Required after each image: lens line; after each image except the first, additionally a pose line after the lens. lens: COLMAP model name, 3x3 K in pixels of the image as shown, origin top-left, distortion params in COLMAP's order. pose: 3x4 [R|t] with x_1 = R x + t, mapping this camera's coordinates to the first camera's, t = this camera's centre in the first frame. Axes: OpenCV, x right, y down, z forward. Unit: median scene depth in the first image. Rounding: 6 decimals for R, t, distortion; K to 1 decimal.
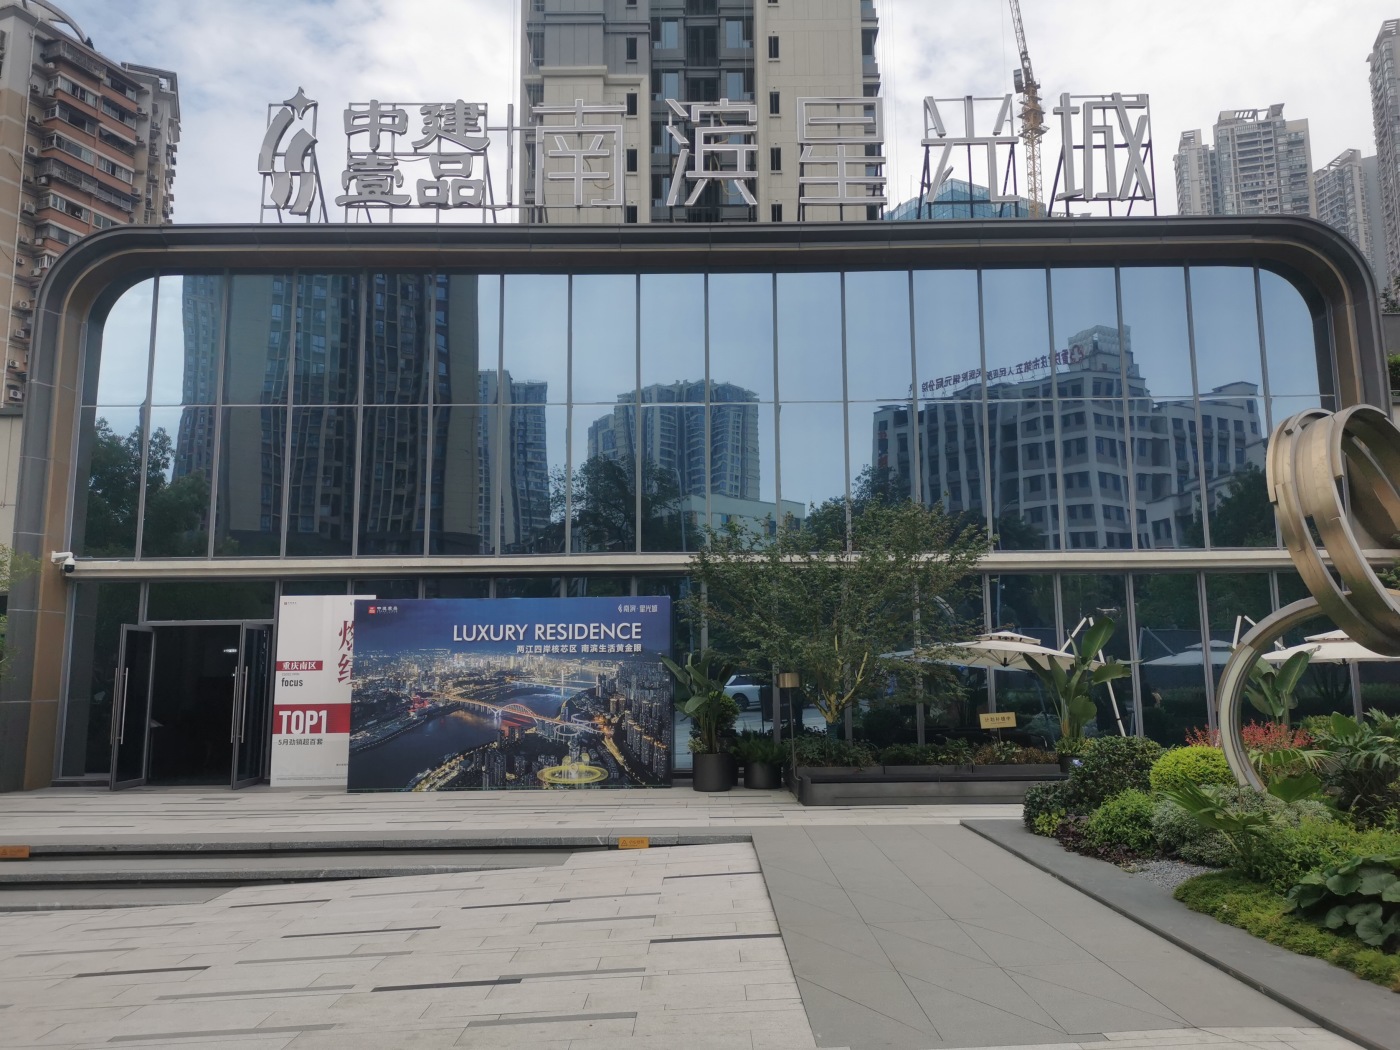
lens RADIAL K [[1069.2, 0, 700.0], [0, 1069.2, 525.0], [0, 0, 1]] dist [0.045218, -0.003126]
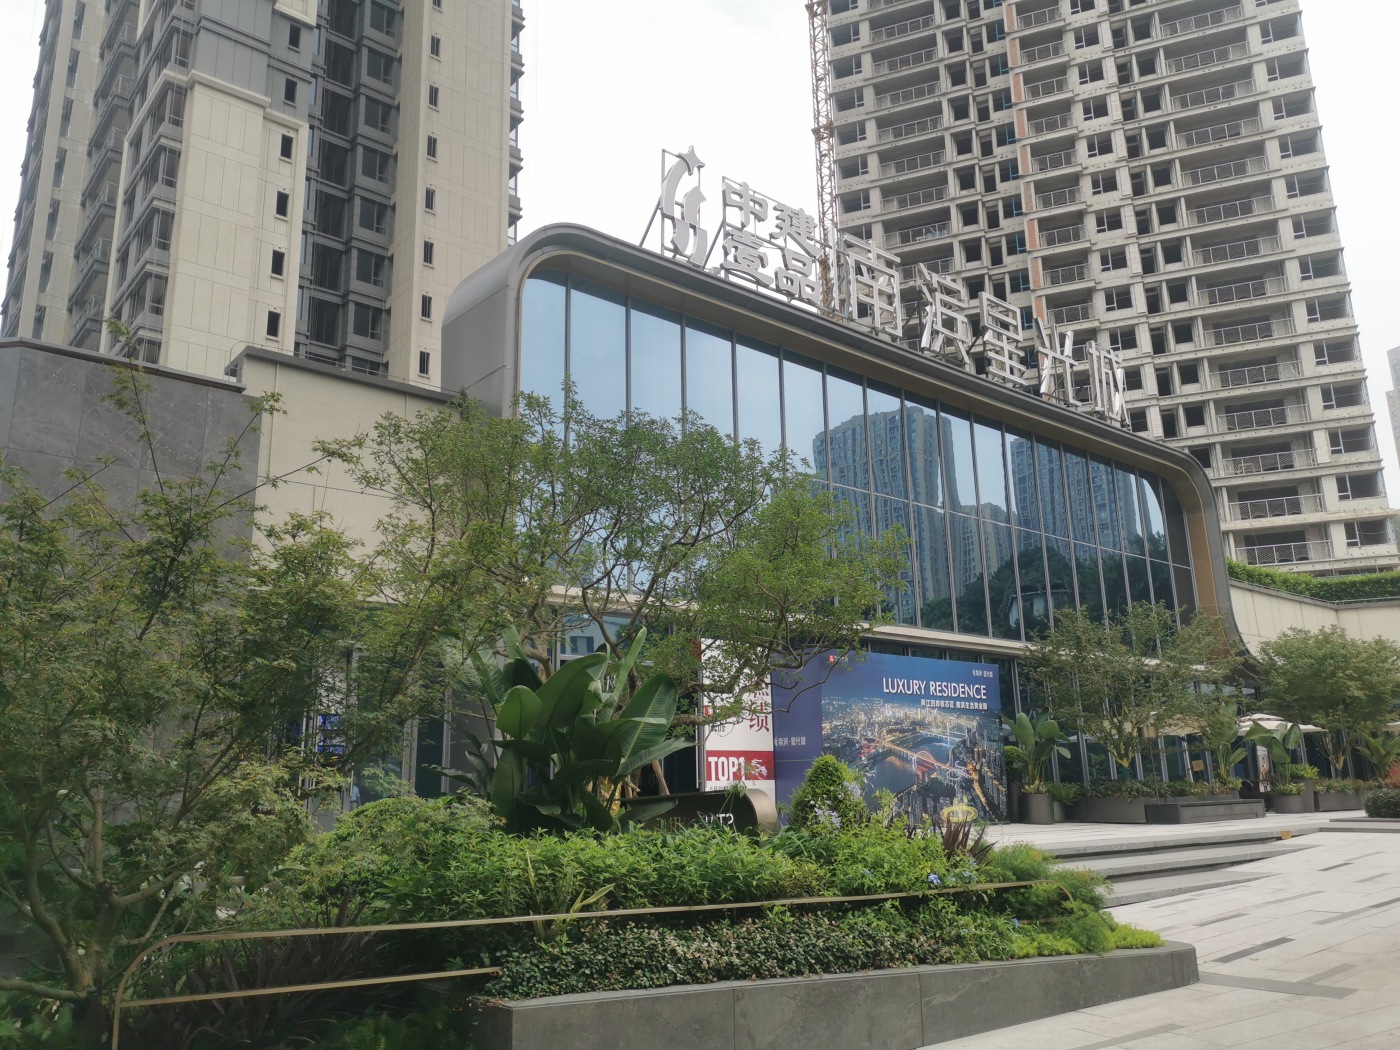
lens RADIAL K [[1069.2, 0, 700.0], [0, 1069.2, 525.0], [0, 0, 1]] dist [0.045218, -0.003126]
pose [[0.767194, 0.149529, 0.623743, -1.091888], [-0.078637, 0.987038, -0.139900, 0.108022], [-0.636577, 0.058281, 0.769008, 0.264069]]
